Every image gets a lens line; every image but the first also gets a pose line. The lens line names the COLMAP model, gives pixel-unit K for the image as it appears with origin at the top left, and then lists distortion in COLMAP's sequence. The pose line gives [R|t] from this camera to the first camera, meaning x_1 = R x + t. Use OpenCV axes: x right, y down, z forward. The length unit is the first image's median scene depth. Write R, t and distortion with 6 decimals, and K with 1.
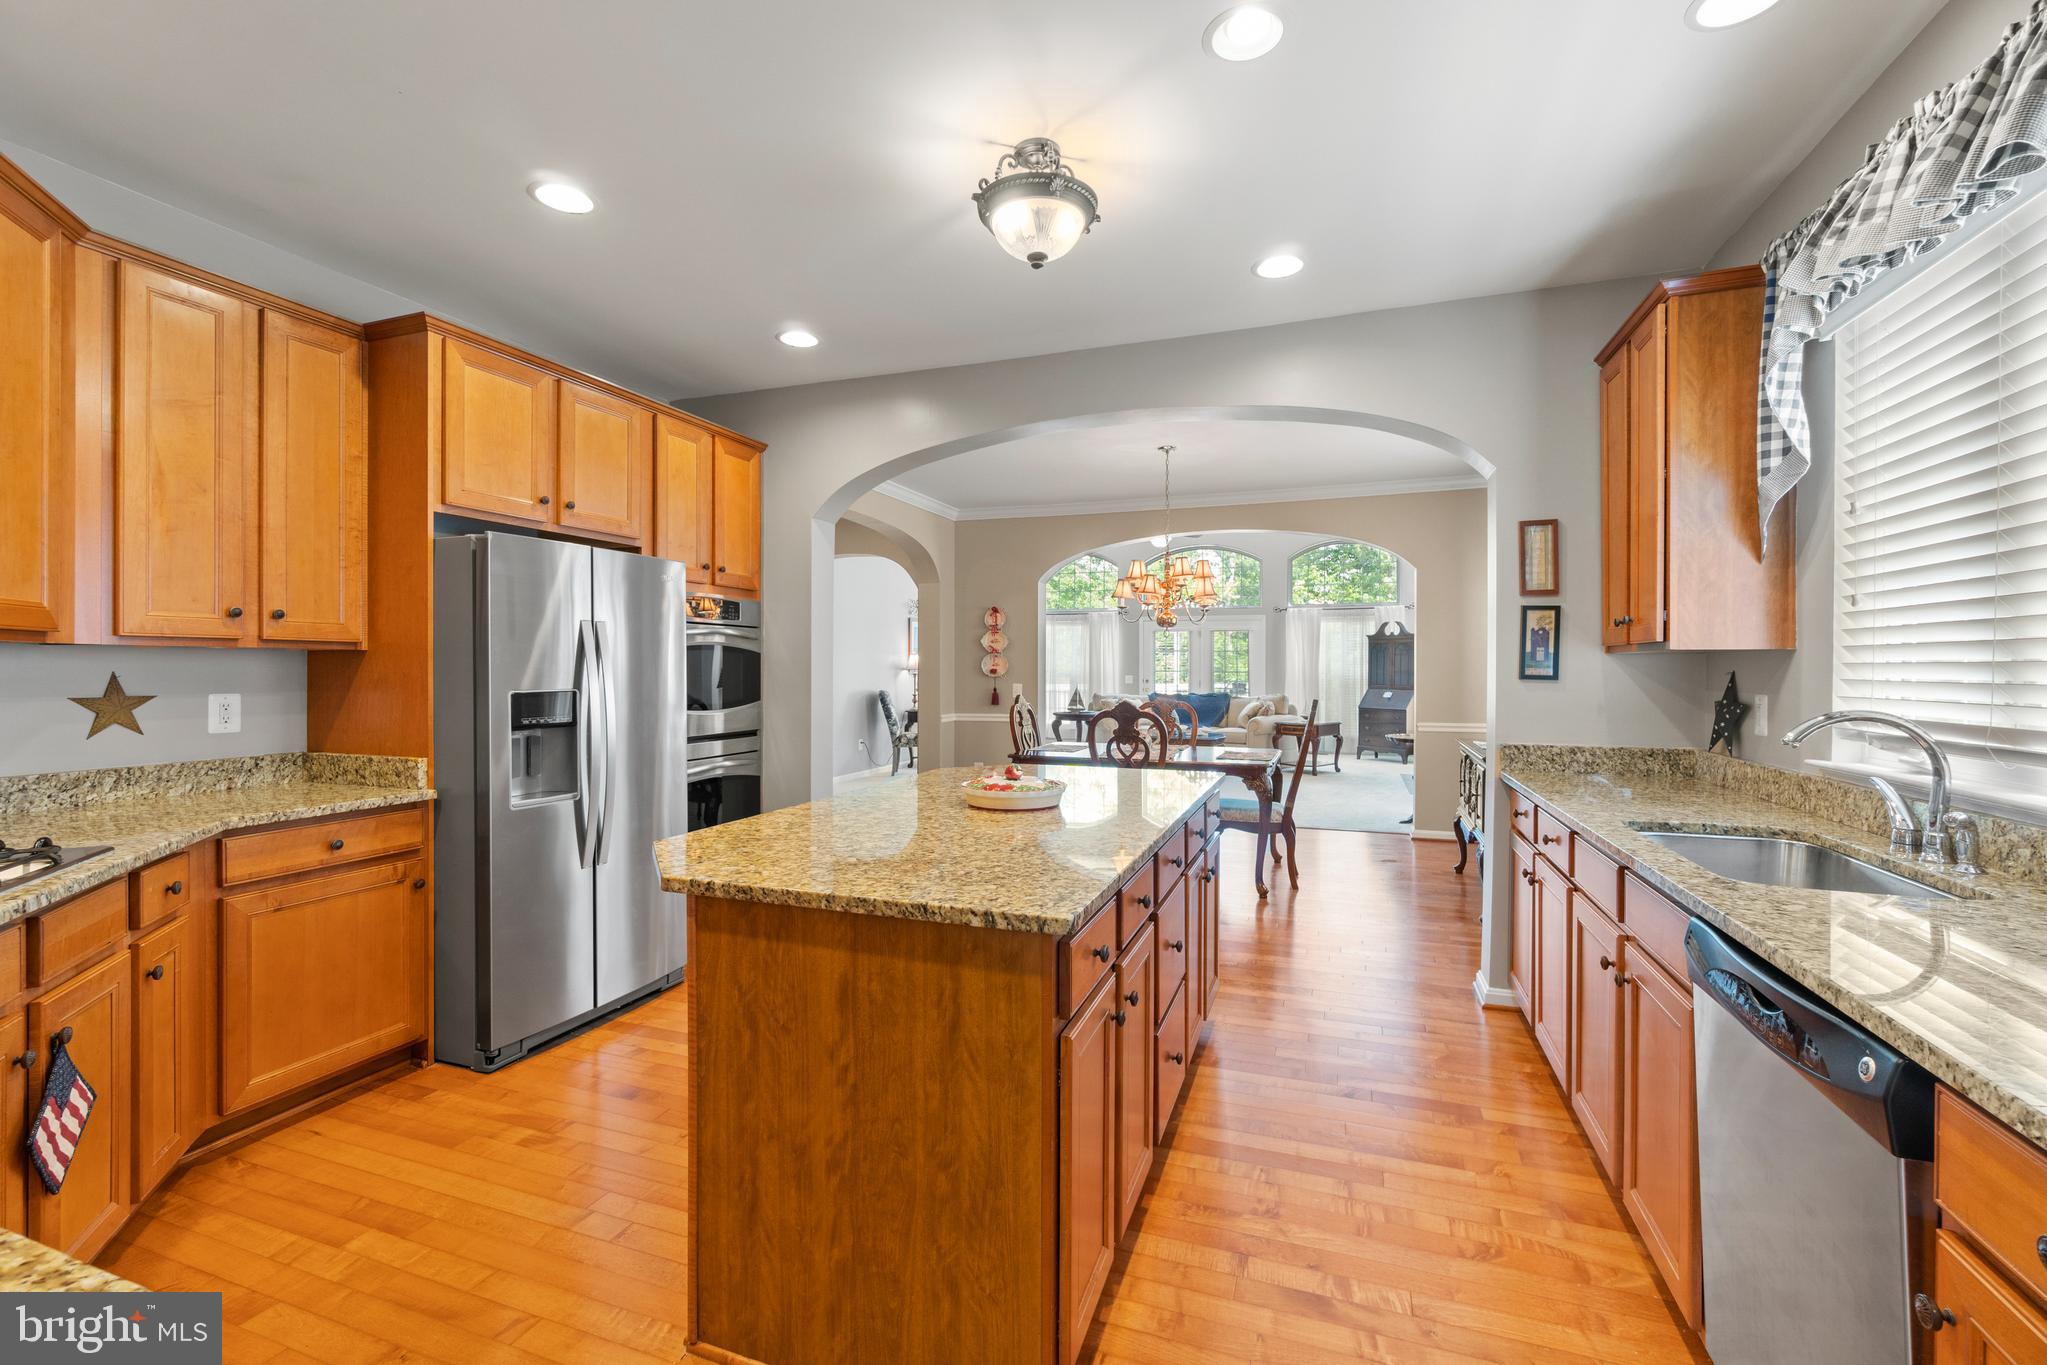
lens RADIAL K [[878.4, 0, 1026.3], [0, 878.4, 654.4], [0, 0, 1]] dist [-0.004144, -0.000196]
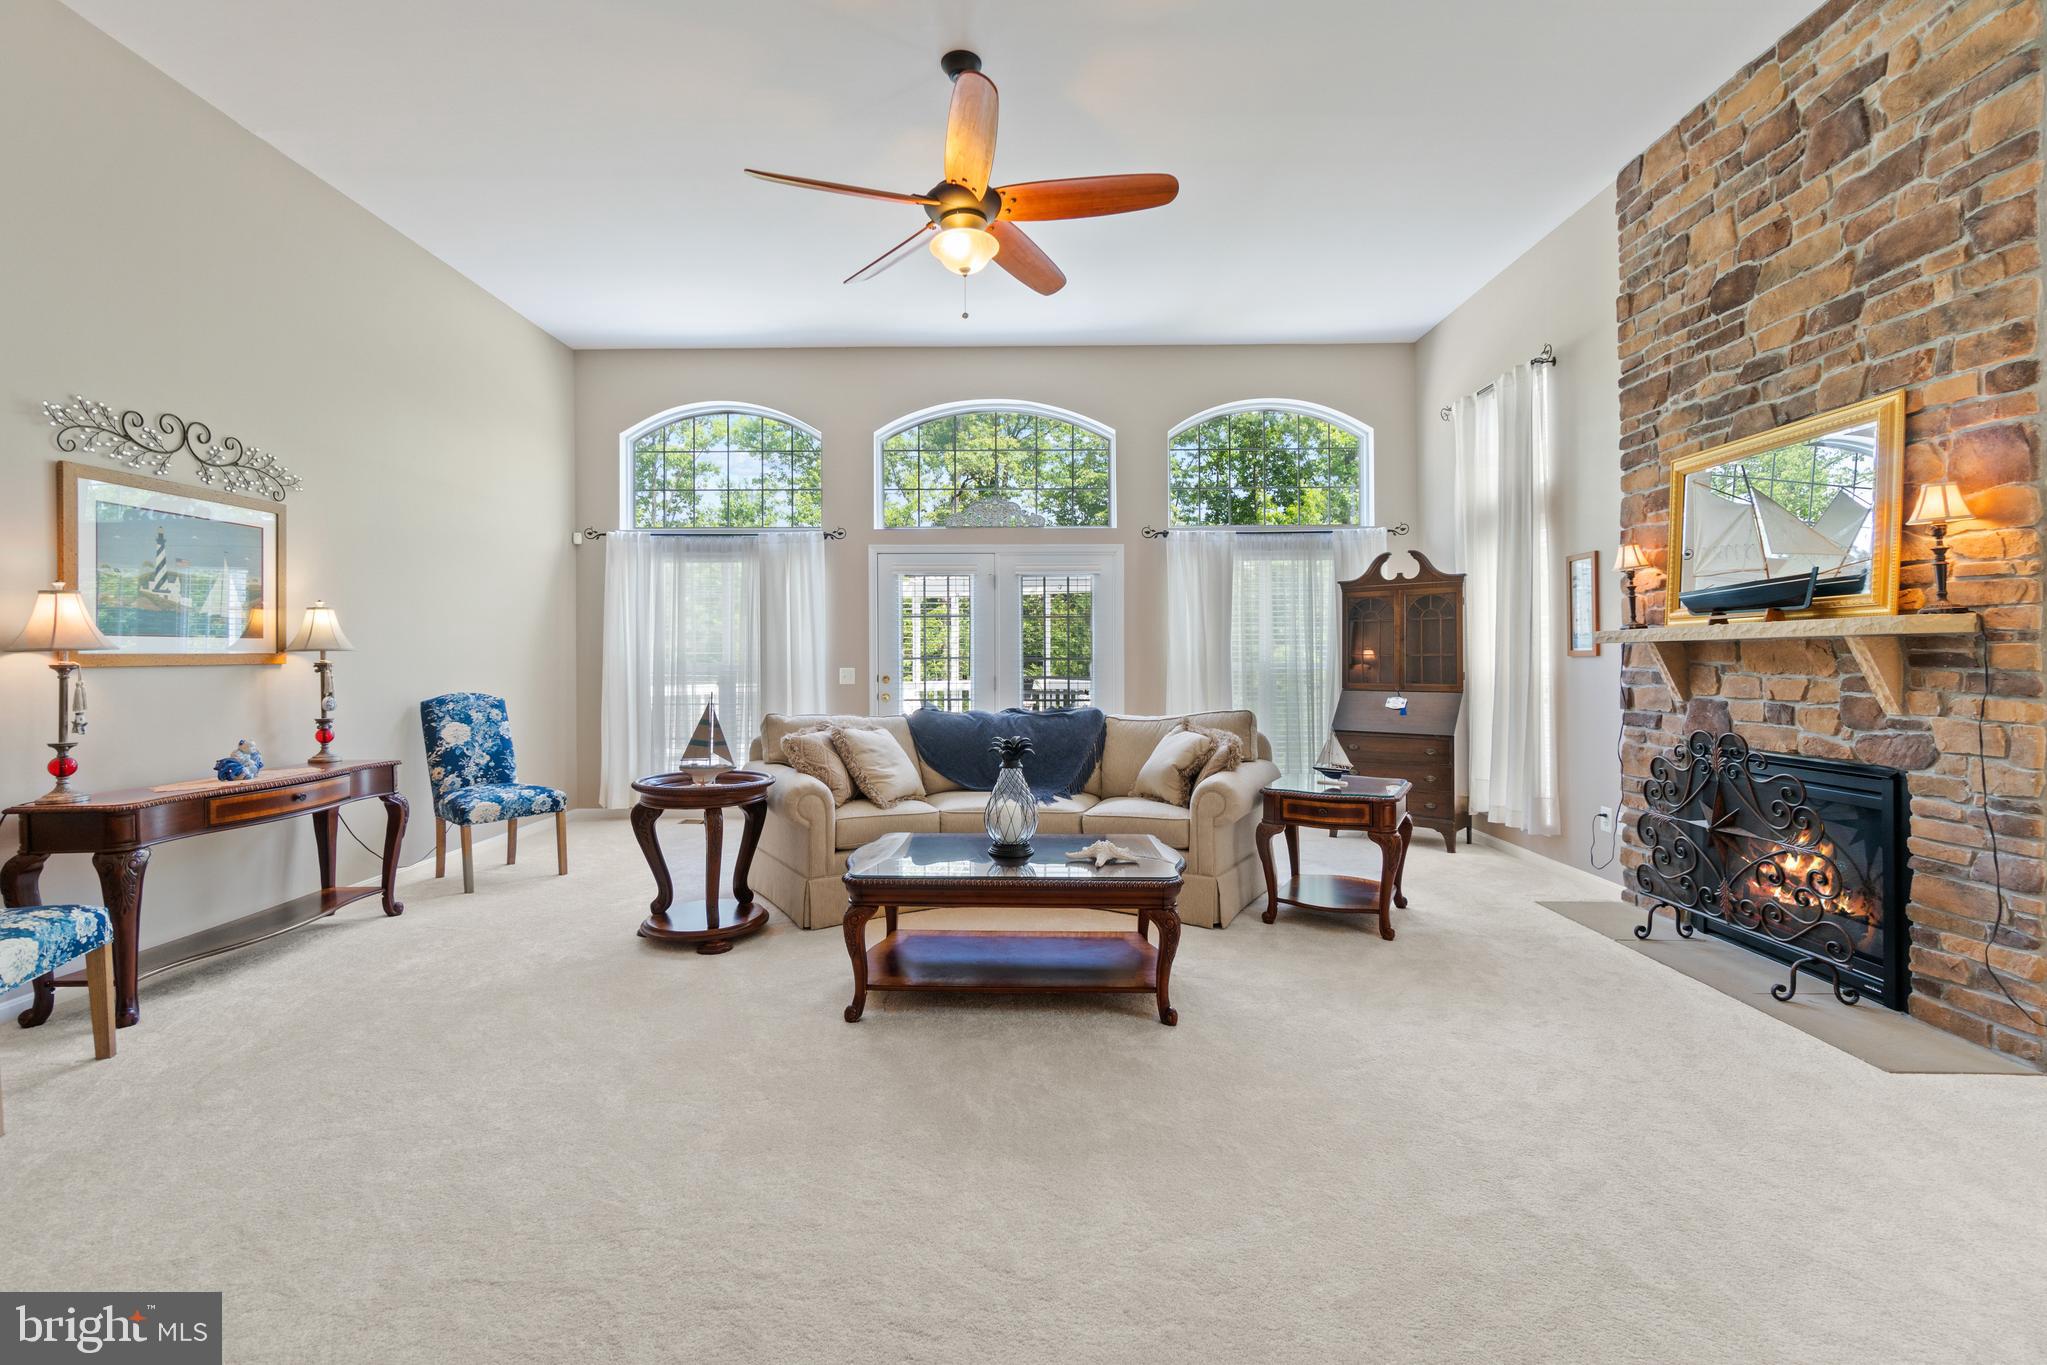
lens RADIAL K [[891.3, 0, 1024.6], [0, 891.3, 650.6], [0, 0, 1]] dist [-0.002167, 0.000455]
pose [[0.941809, -0.001985, 0.336144, 0.053145], [0.000558, 0.999990, 0.004344, 0.015164], [-0.336149, -0.003904, 0.941801, 0.600517]]
